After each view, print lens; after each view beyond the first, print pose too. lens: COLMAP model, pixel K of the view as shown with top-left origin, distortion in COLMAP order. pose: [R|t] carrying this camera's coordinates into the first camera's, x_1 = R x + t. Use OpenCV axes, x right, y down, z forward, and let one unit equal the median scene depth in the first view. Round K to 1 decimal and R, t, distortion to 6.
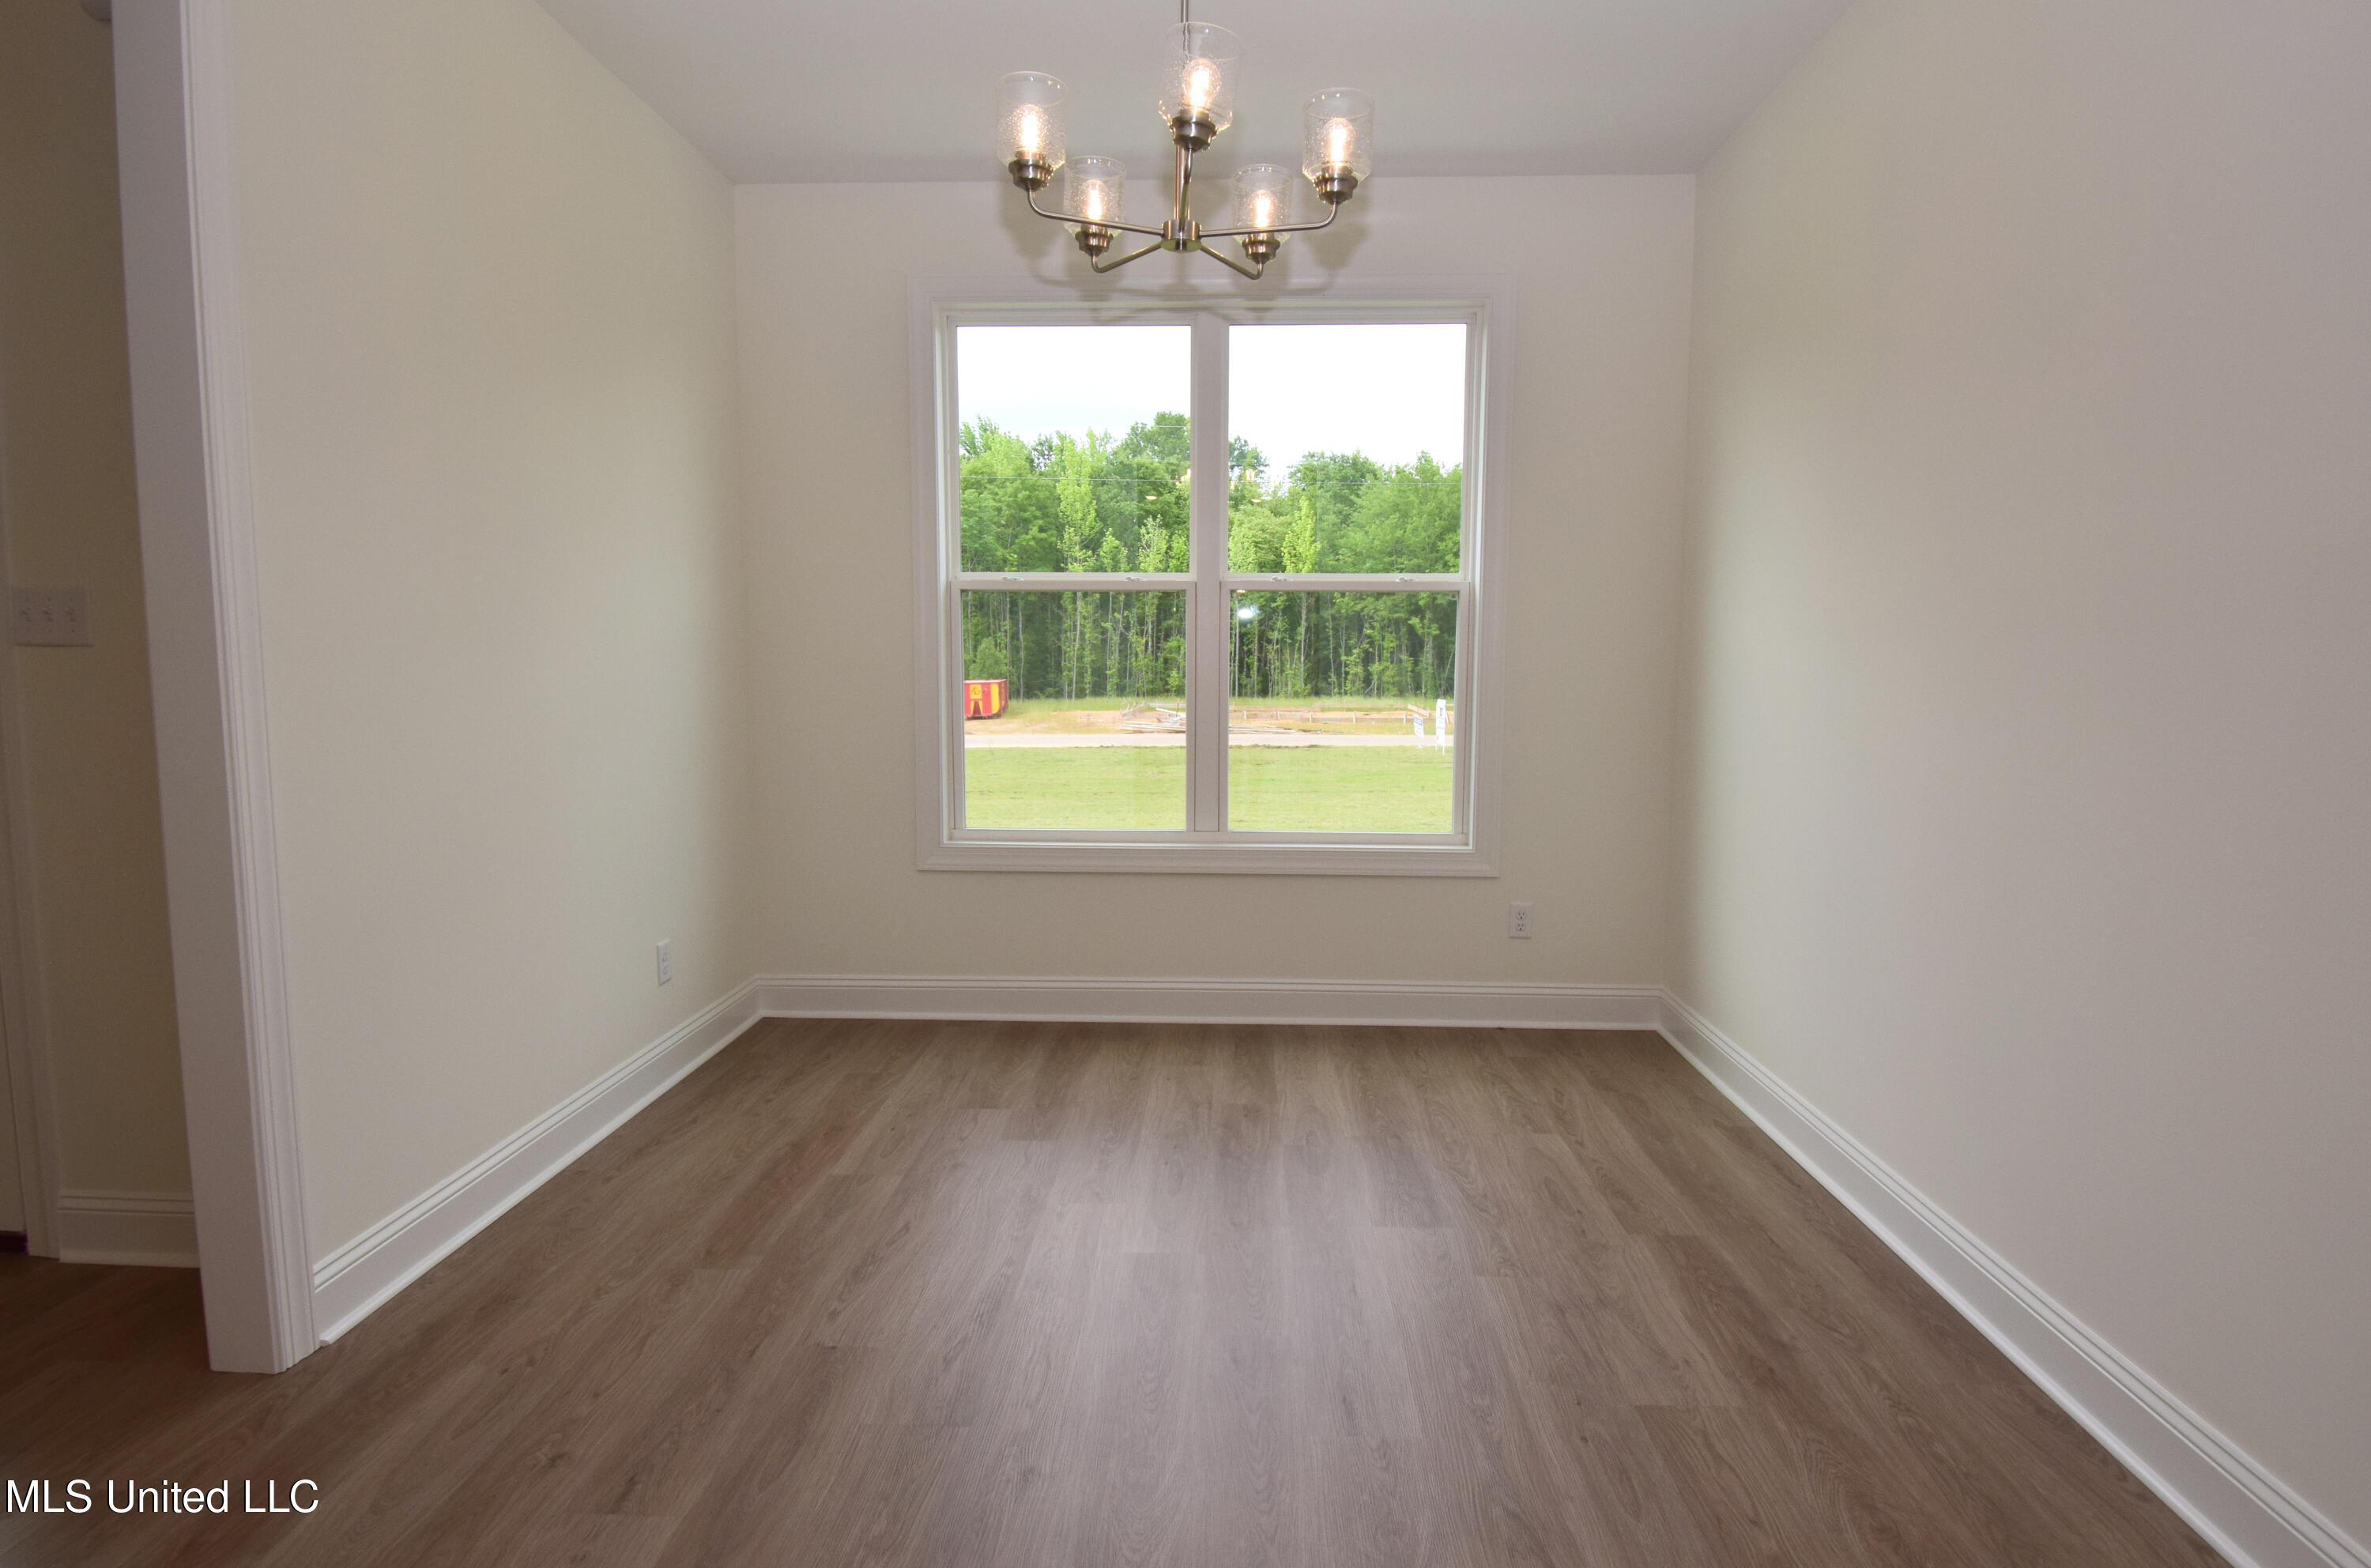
lens RADIAL K [[1296.5, 0, 1191.0], [0, 1296.5, 785.3], [0, 0, 1]] dist [0.004133, -0.000375]
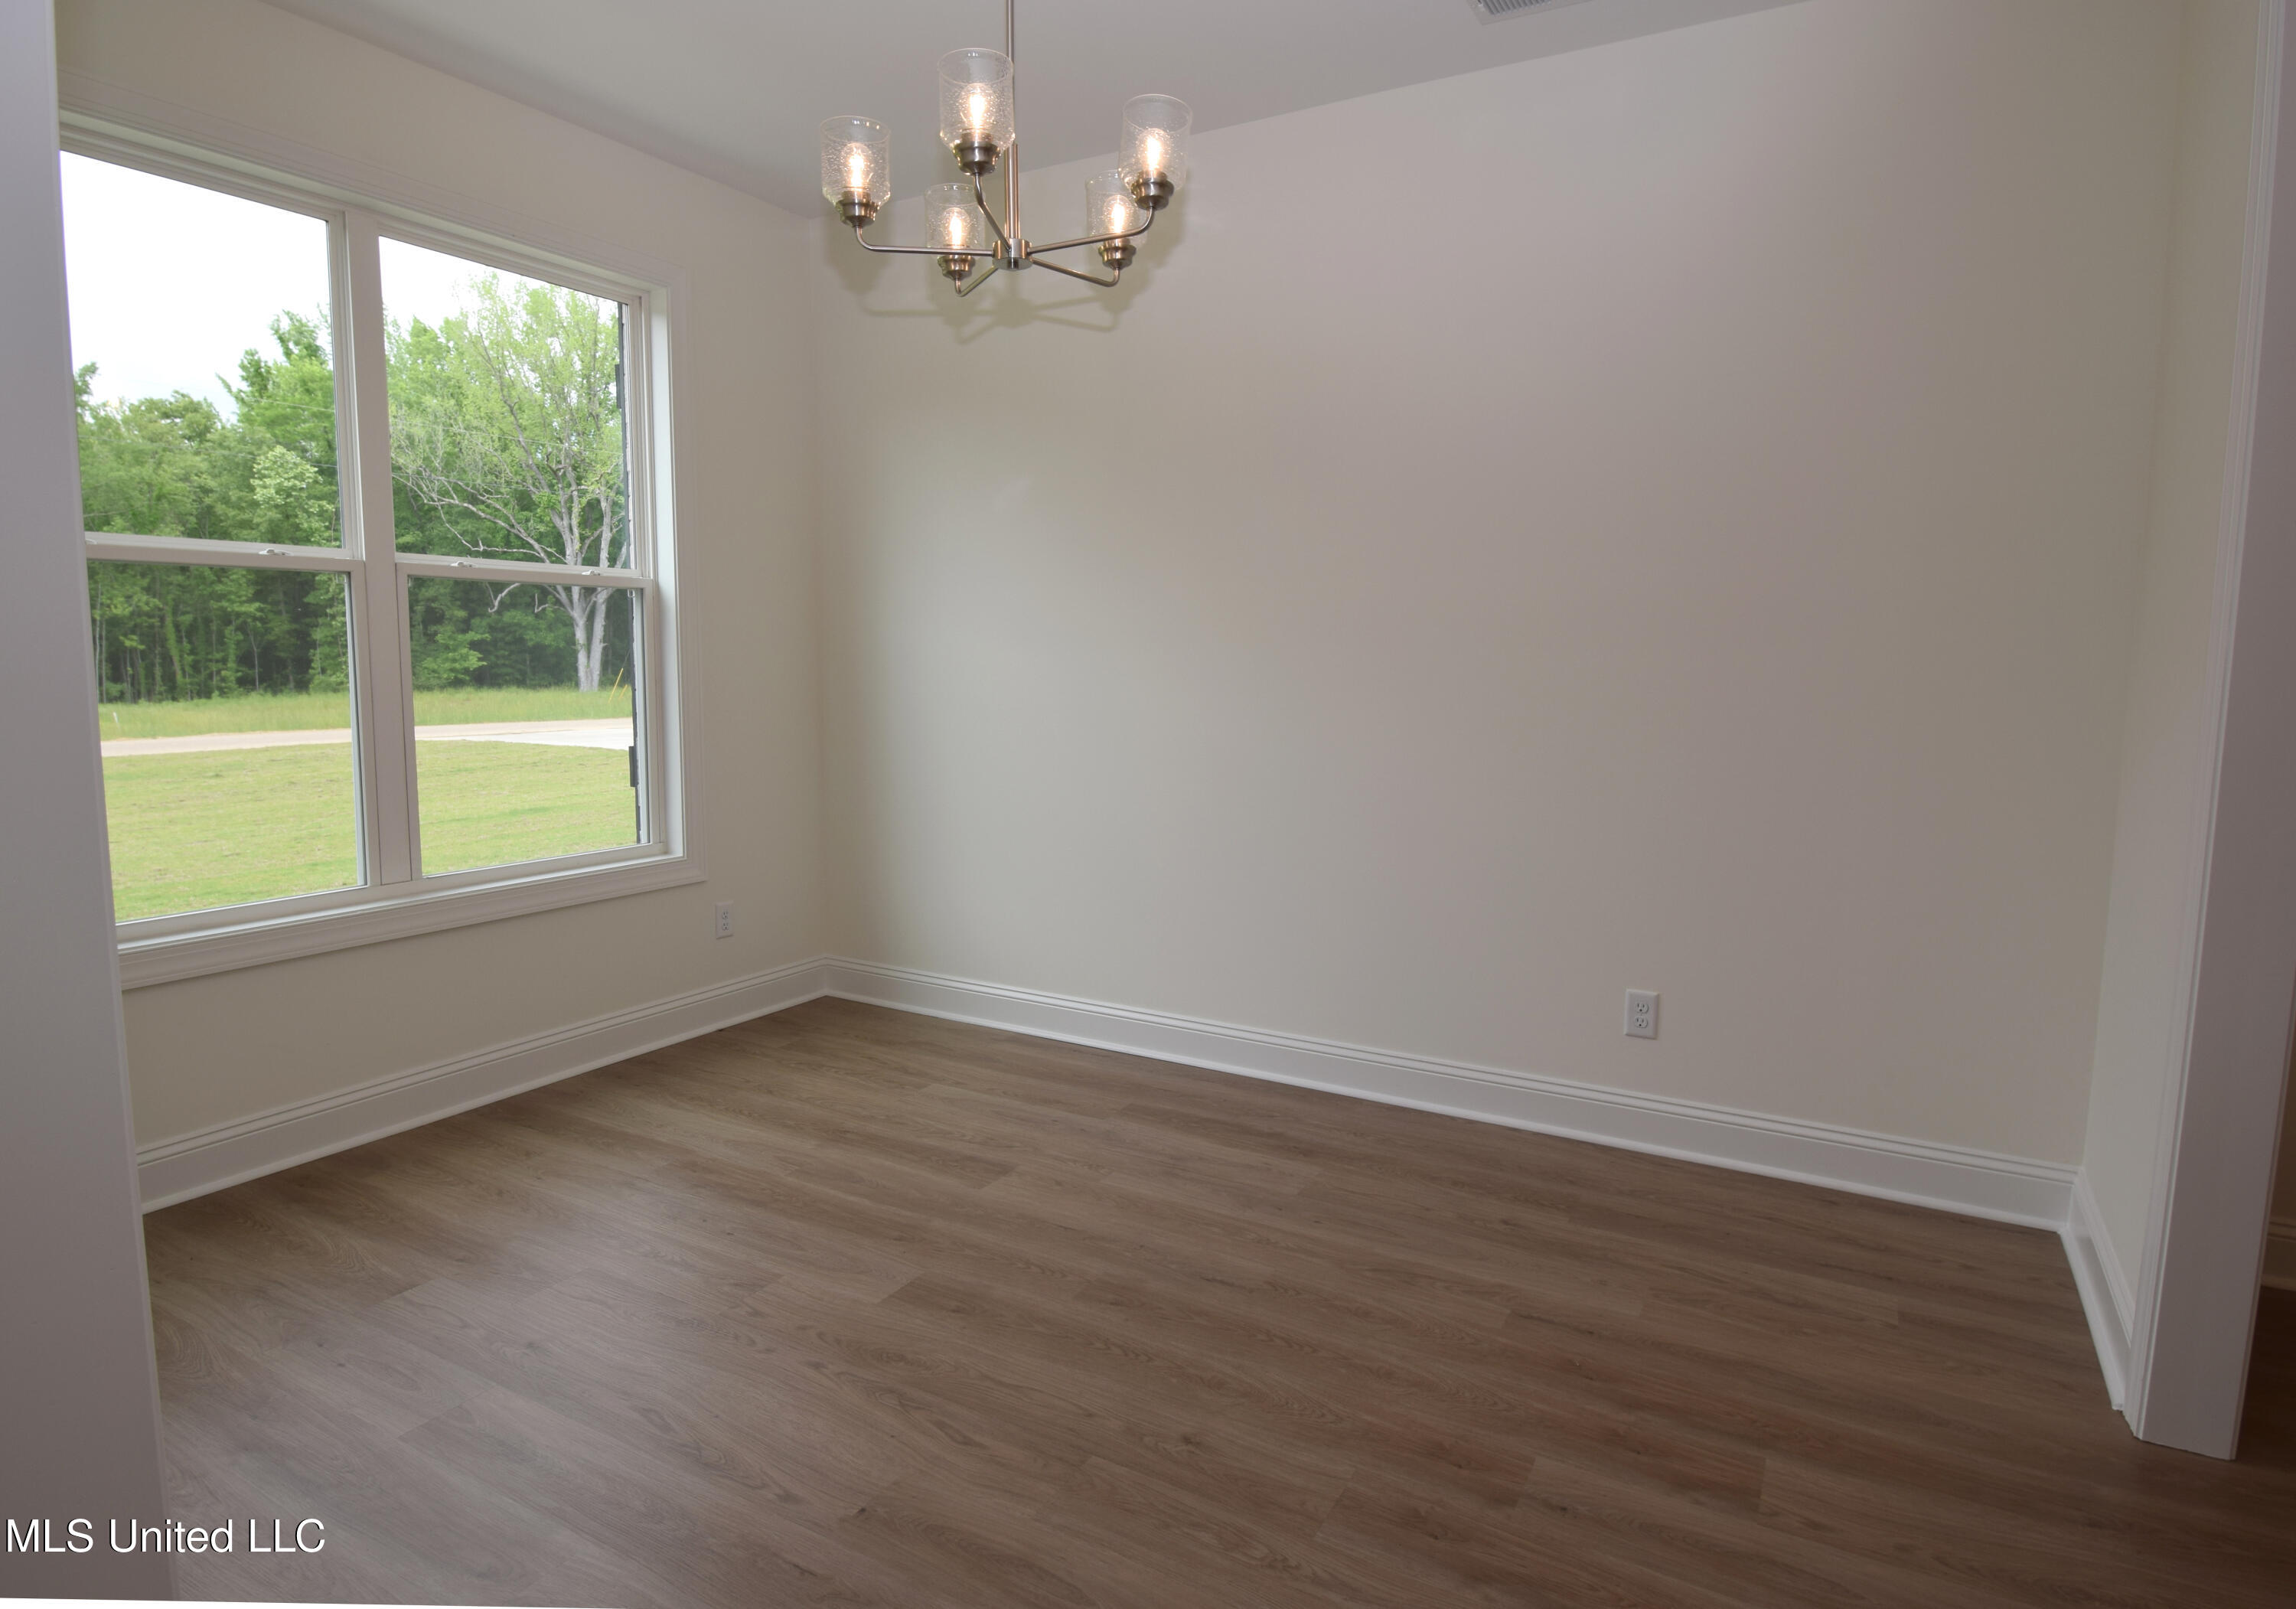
lens RADIAL K [[1299.0, 0, 1142.5], [0, 1299.0, 801.1], [0, 0, 1]] dist [0.000583, -0.000677]
pose [[0.465648, -0.103634, 0.878881, -0.524915], [0.084598, 0.993784, 0.072361, -0.036450], [-0.880917, 0.040657, 0.471521, 0.260440]]
